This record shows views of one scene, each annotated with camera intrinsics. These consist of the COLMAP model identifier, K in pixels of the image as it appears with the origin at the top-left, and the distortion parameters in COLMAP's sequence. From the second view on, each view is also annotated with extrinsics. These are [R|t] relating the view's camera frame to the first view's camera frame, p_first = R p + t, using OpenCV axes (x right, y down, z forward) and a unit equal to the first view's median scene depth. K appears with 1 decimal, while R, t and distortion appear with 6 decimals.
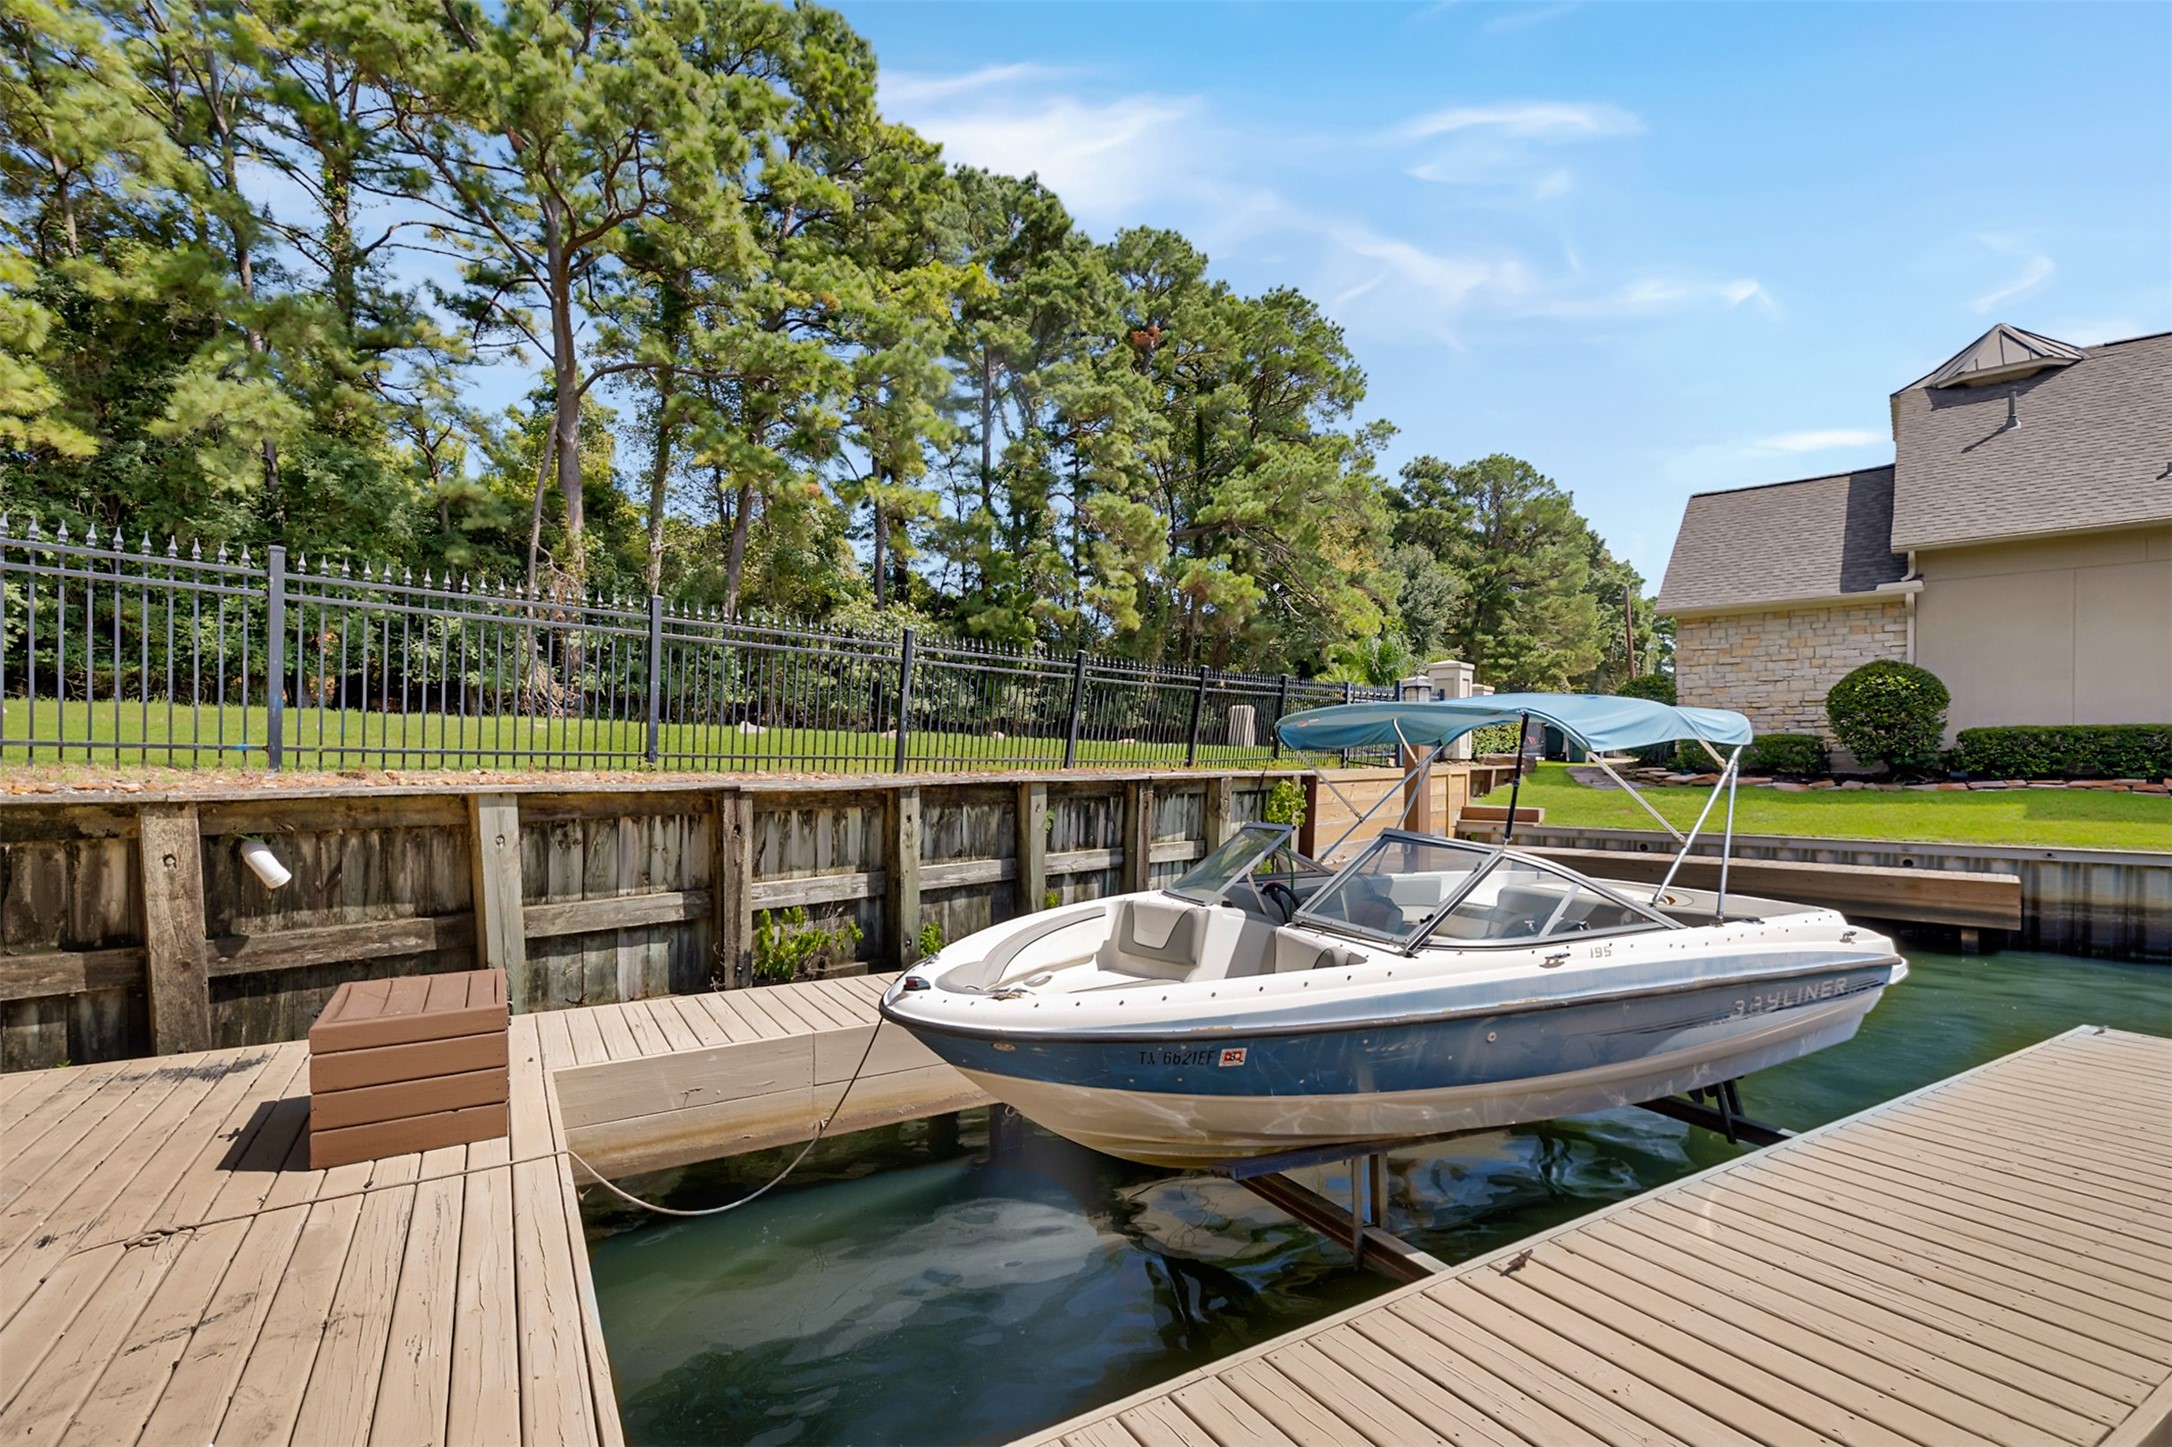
lens RADIAL K [[949.9, 0, 1071.1], [0, 949.9, 775.8], [0, 0, 1]] dist [0.000904, 0.000570]
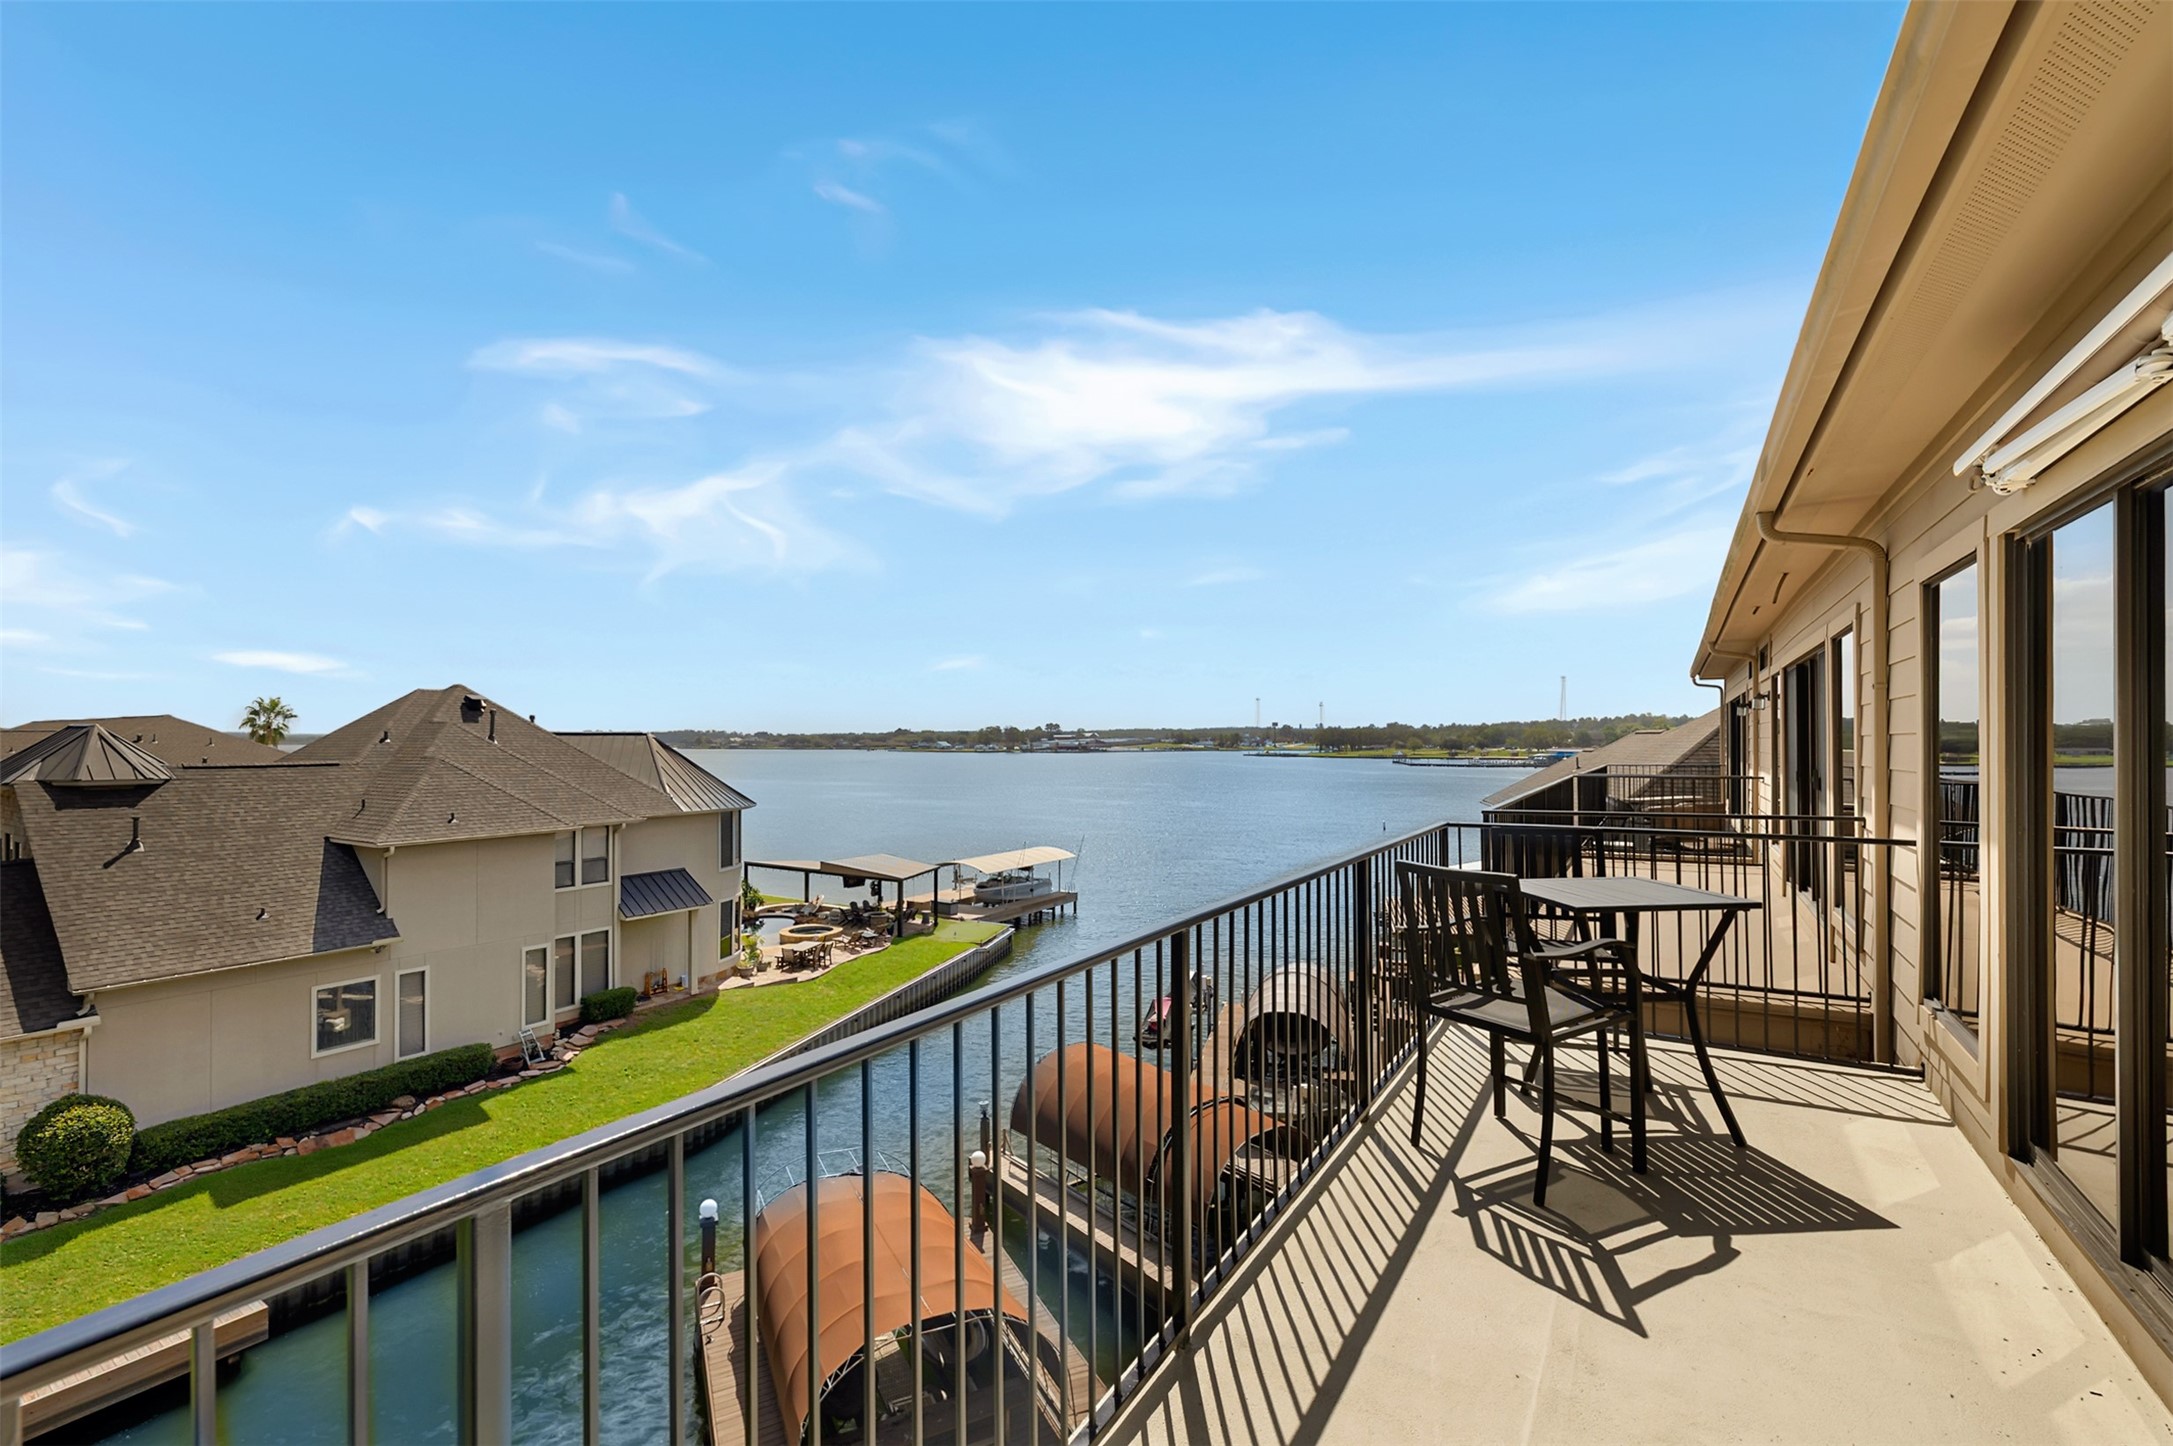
lens RADIAL K [[950.3, 0, 1067.3], [0, 950.3, 716.6], [0, 0, 1]] dist [0.000904, 0.000570]
pose [[-0.155896, 0.010602, 0.987717, -0.244769], [0.027114, 0.999612, -0.006450, -0.284899], [-0.987401, 0.025776, -0.156123, -0.005341]]
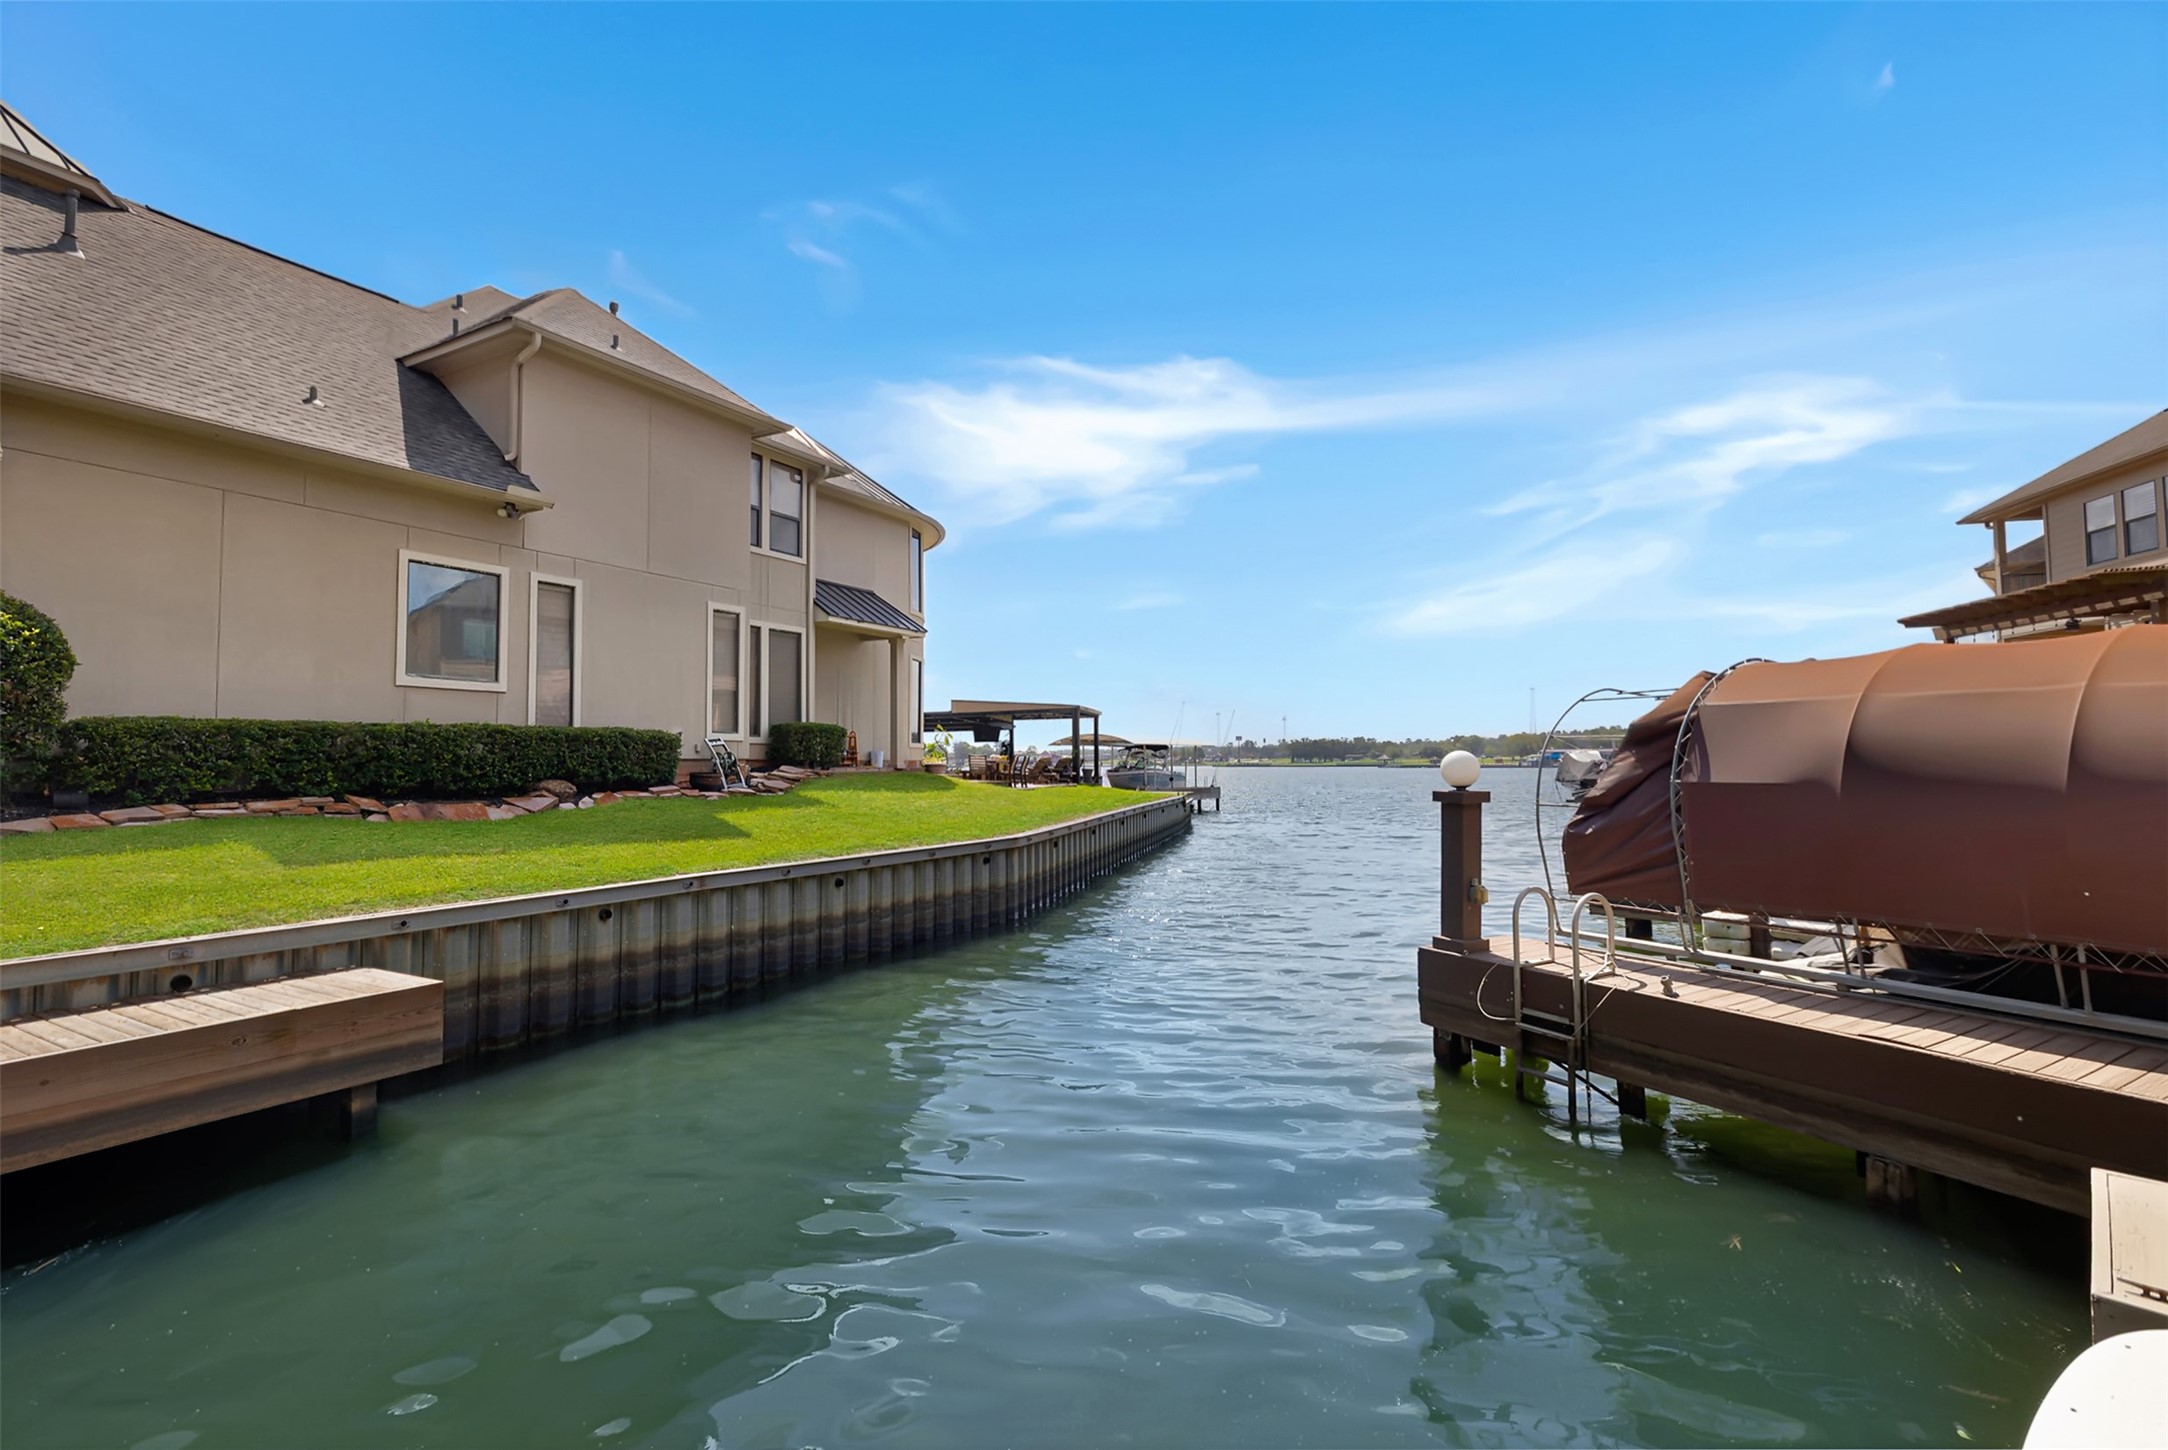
lens RADIAL K [[990.8, 0, 1058.3], [0, 990.8, 718.8], [0, 0, 1]] dist [-0.009845, 0.000355]
pose [[-0.222159, 0.044624, 0.973989, 0.122439], [0.026621, 0.998857, -0.039692, -0.005116], [-0.974647, 0.017111, -0.223093, 0.289112]]
